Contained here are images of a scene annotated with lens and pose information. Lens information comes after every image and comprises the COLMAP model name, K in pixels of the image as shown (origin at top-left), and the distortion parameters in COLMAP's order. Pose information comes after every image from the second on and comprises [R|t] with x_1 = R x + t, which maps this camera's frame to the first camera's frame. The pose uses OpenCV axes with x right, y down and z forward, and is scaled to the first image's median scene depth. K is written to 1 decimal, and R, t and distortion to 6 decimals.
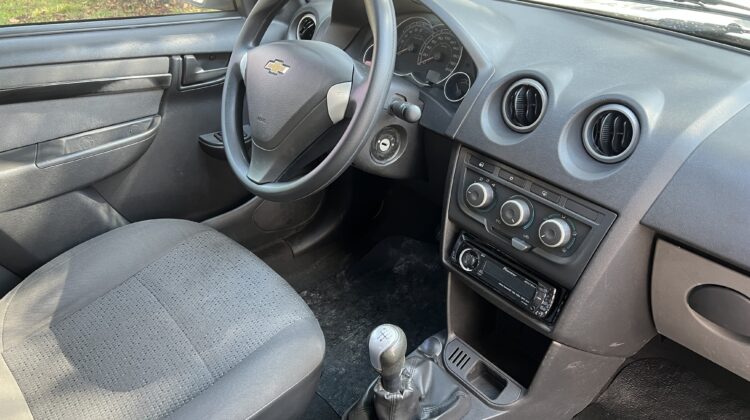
lens RADIAL K [[552.6, 0, 371.8], [0, 552.6, 203.3], [0, 0, 1]] dist [0.063393, -0.075654]
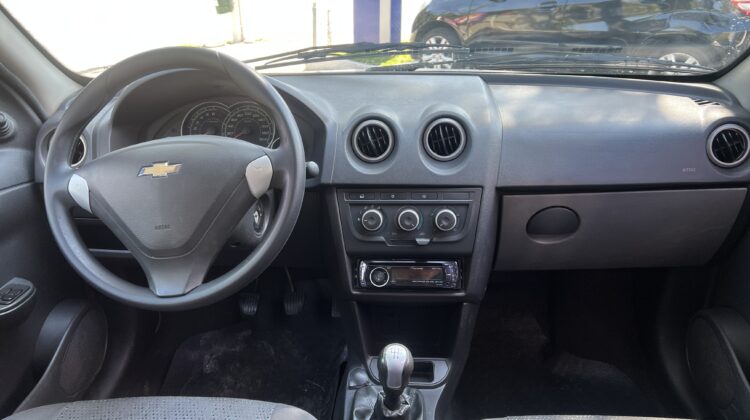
lens RADIAL K [[552.6, 0, 371.4], [0, 552.6, 203.4], [0, 0, 1]] dist [0.063393, -0.075654]
pose [[0.695566, -0.313331, 0.646539, -0.454684], [0.407645, 0.913132, 0.003972, -0.042596], [-0.591620, 0.260796, 0.762871, 0.074277]]
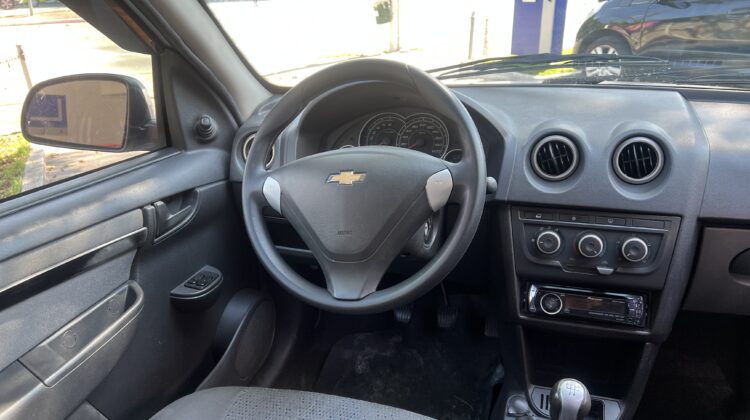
lens RADIAL K [[552.6, 0, 377.6], [0, 552.6, 208.6], [0, 0, 1]] dist [0.063393, -0.075654]
pose [[0.851544, -0.251736, 0.459893, -0.484033], [0.327599, 0.940340, -0.091863, -0.071544], [-0.409330, 0.228886, 0.883210, 0.112188]]
